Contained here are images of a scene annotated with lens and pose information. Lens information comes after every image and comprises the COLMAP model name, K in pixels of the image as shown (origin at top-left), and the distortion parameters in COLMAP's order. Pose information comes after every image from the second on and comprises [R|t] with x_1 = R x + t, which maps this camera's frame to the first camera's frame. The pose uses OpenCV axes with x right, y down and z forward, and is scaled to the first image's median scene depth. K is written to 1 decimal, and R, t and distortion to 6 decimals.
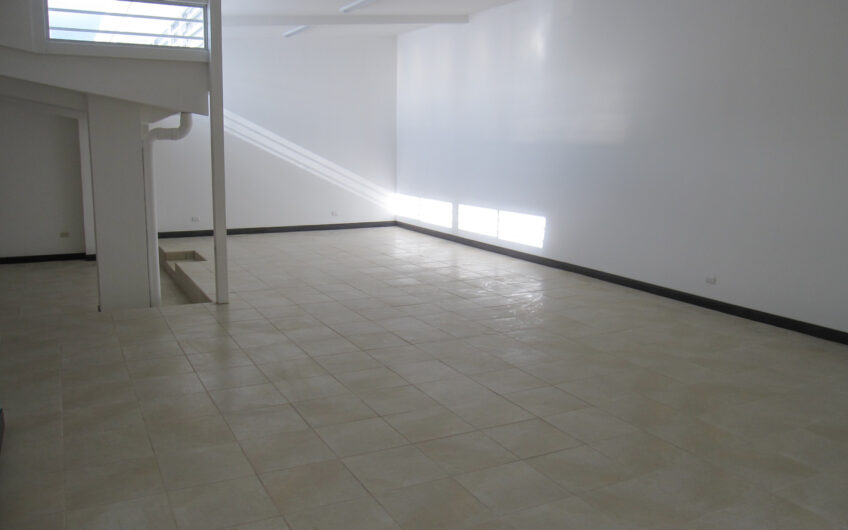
lens RADIAL K [[696.7, 0, 425.5], [0, 696.7, 267.0], [0, 0, 1]] dist [-0.077209, 0.042379]
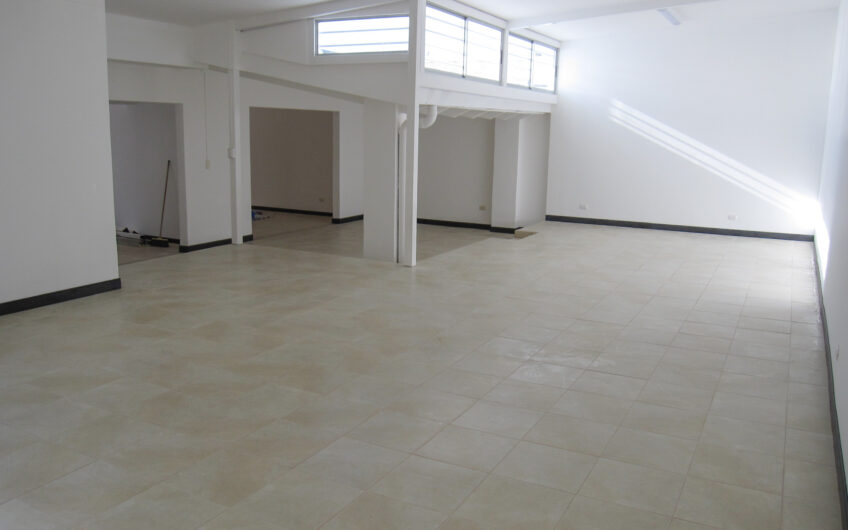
lens RADIAL K [[696.7, 0, 426.6], [0, 696.7, 264.5], [0, 0, 1]] dist [-0.077209, 0.042379]
pose [[0.564913, 0.157267, -0.810025, 0.400257], [-0.157924, 0.984129, 0.080933, -0.030658], [0.809897, 0.082202, 0.580784, 0.197569]]
